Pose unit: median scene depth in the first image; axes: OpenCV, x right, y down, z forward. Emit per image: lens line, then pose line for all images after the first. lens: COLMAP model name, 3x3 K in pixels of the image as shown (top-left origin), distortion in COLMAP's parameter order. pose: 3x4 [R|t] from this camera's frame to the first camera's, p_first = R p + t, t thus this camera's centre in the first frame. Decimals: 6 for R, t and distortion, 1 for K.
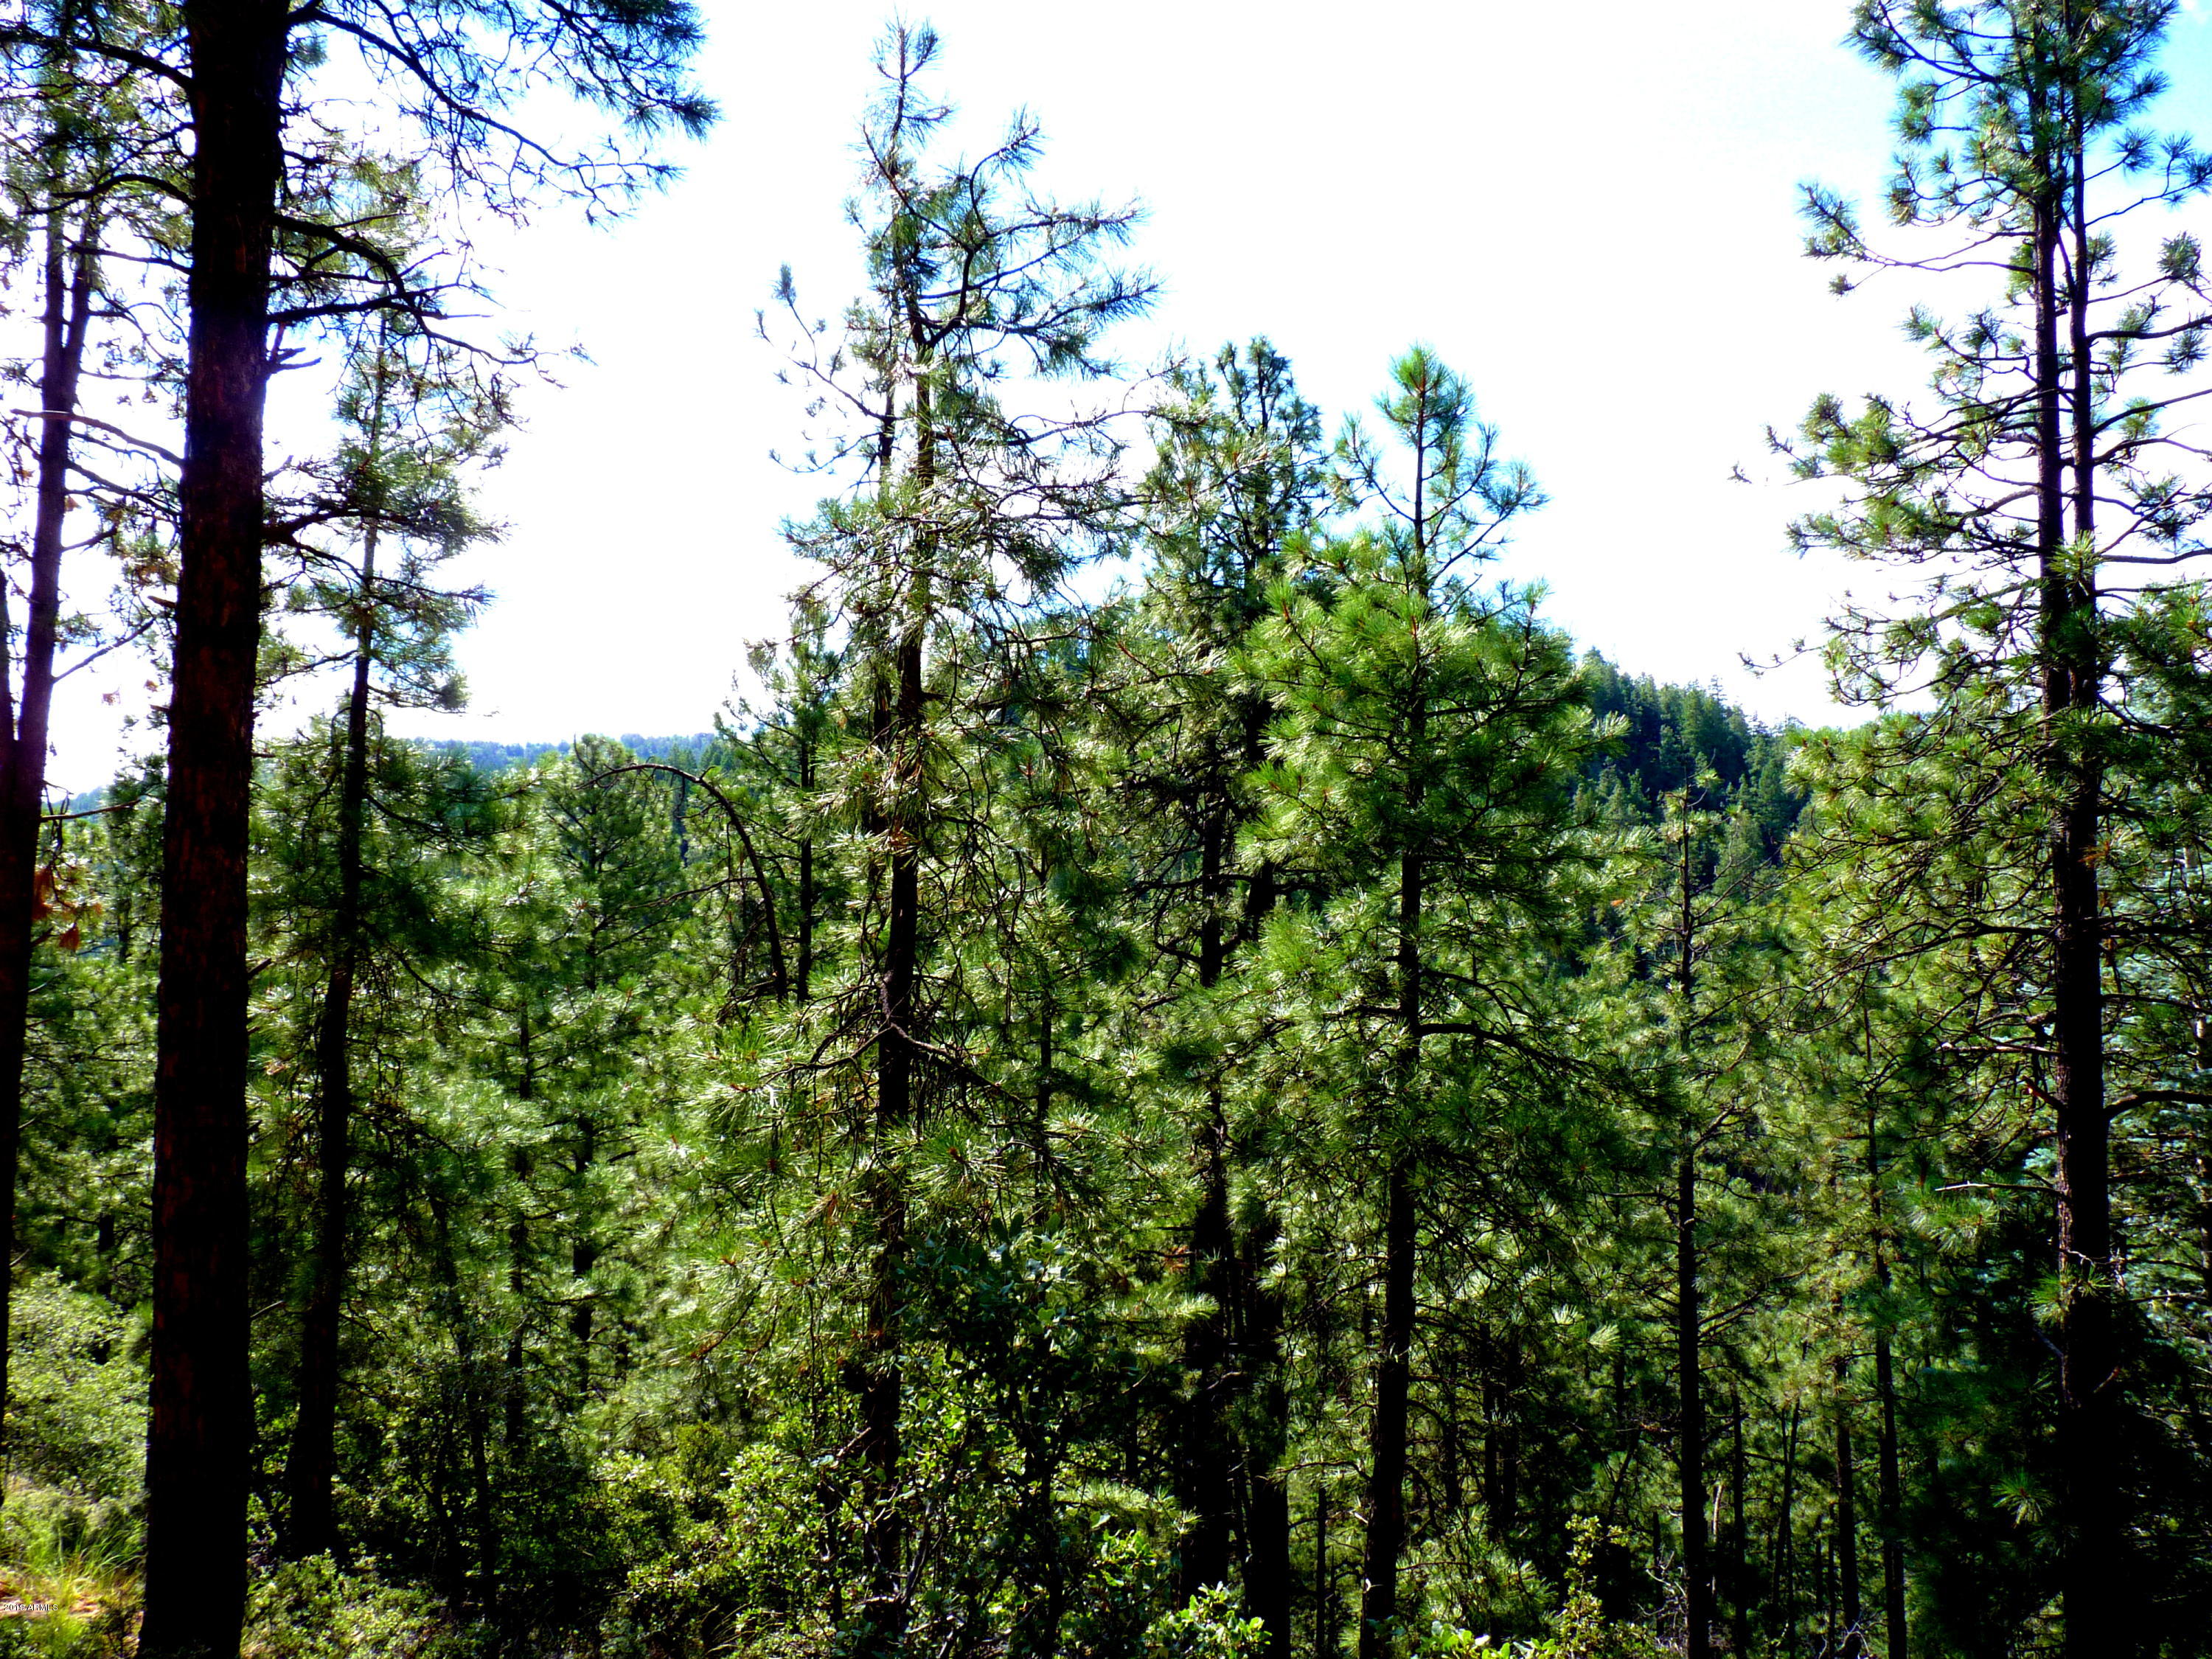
lens RADIAL K [[1774.0, 0, 1100.4], [0, 1774.0, 830.7], [0, 0, 1]] dist [-0.026255, 0.012550]
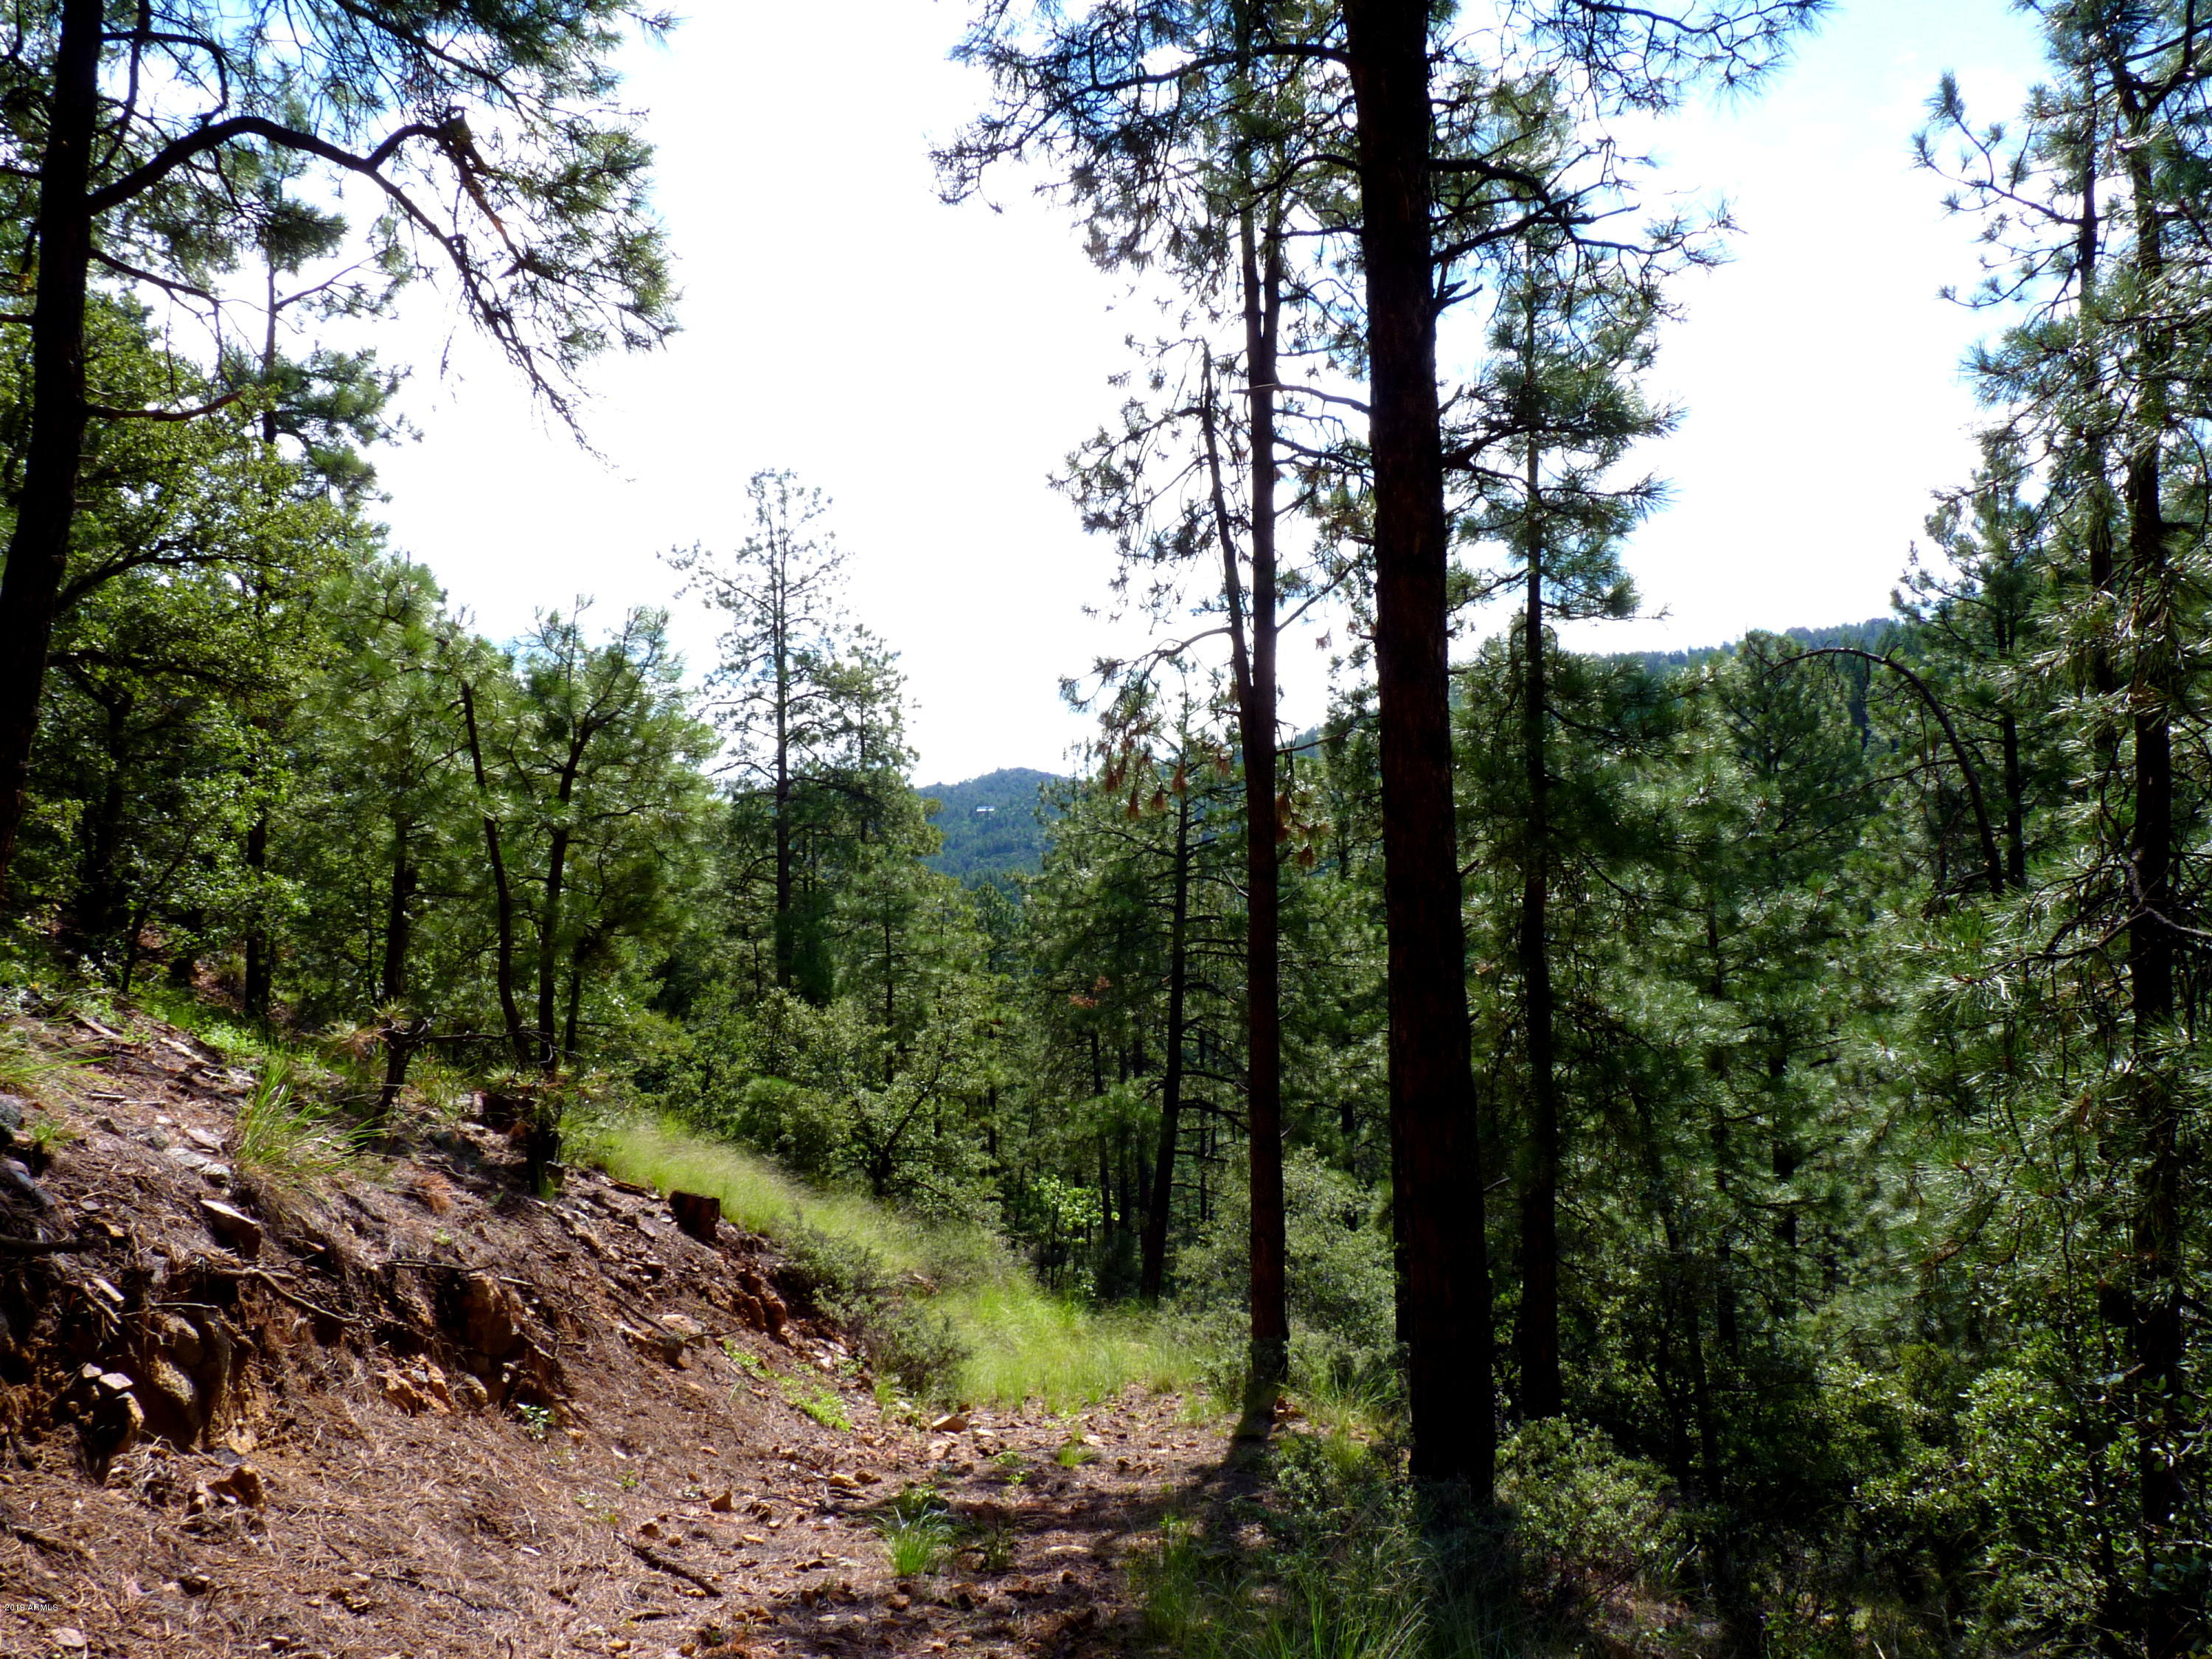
lens RADIAL K [[1774.0, 0, 1100.4], [0, 1774.0, 830.7], [0, 0, 1]] dist [-0.026255, 0.012550]
pose [[0.801848, -0.046342, -0.595728, -0.008015], [0.076159, 0.996783, 0.024971, 0.006531], [0.592654, -0.065393, 0.802798, 0.001468]]
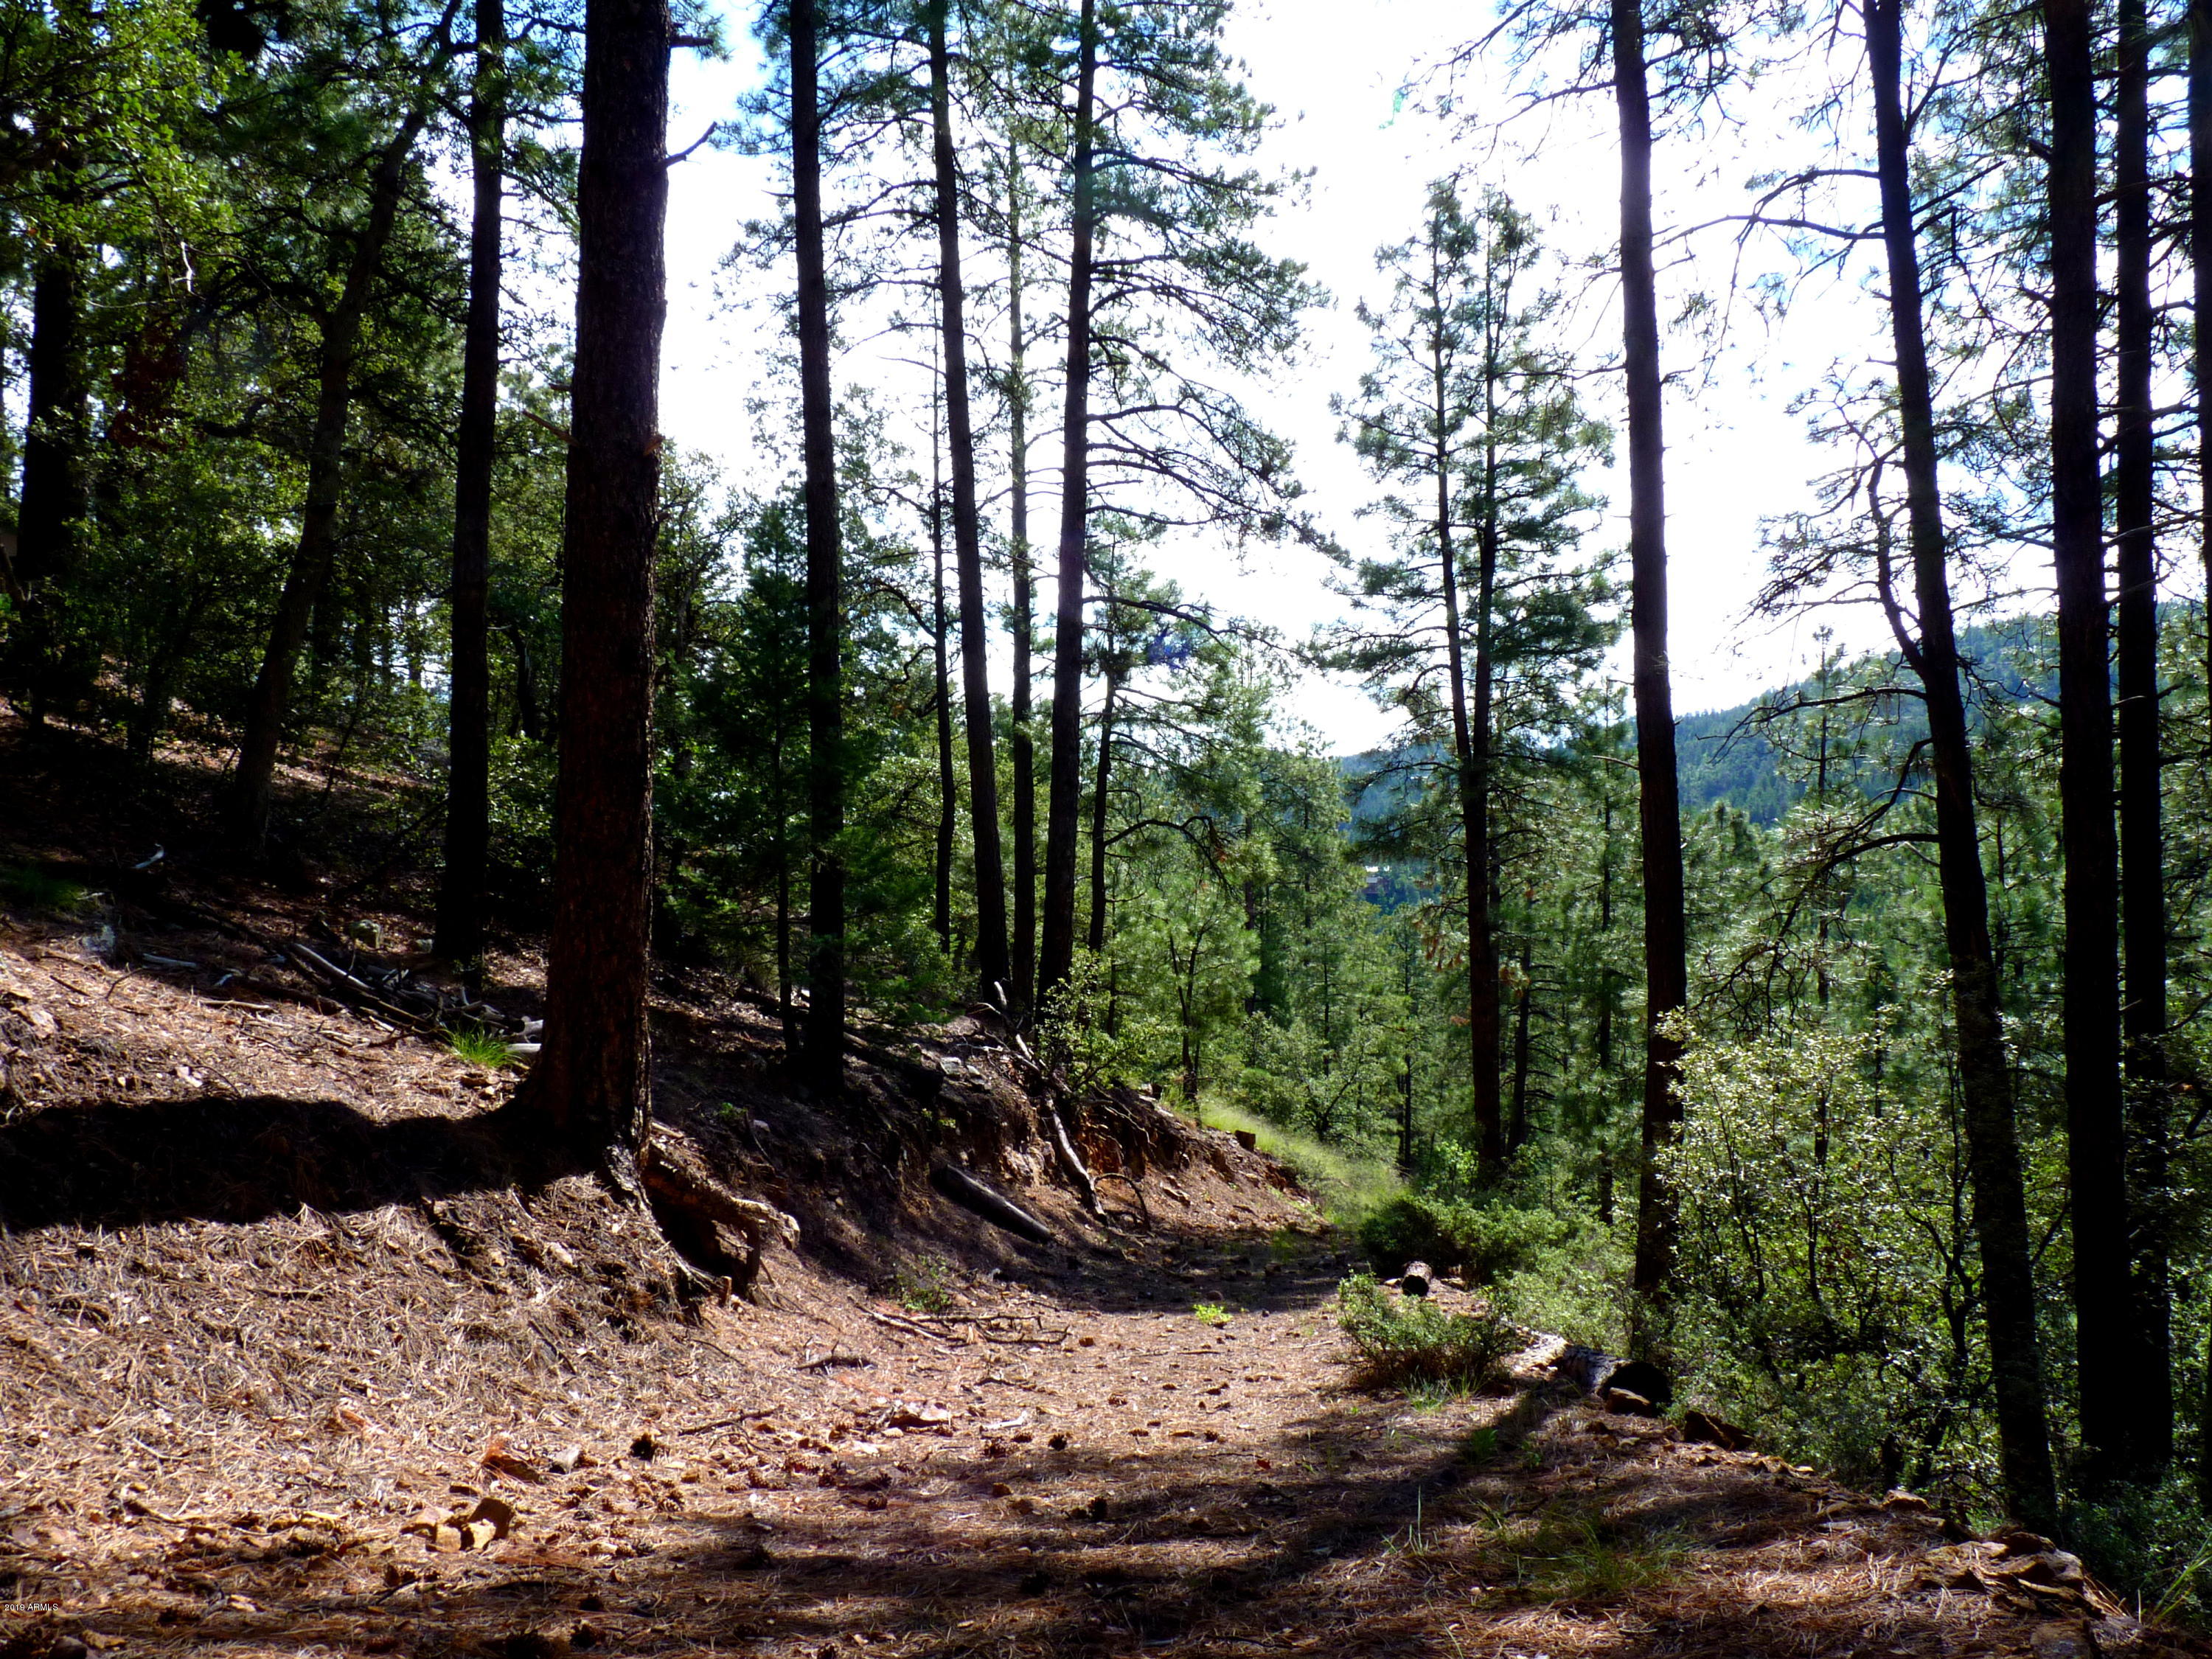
lens RADIAL K [[1774.0, 0, 1100.4], [0, 1774.0, 830.7], [0, 0, 1]] dist [-0.026255, 0.012550]
pose [[0.635779, -0.028549, -0.771343, 0.363275], [0.075265, 0.996847, 0.025142, -0.098682], [0.768193, -0.074041, 0.635922, -0.390546]]
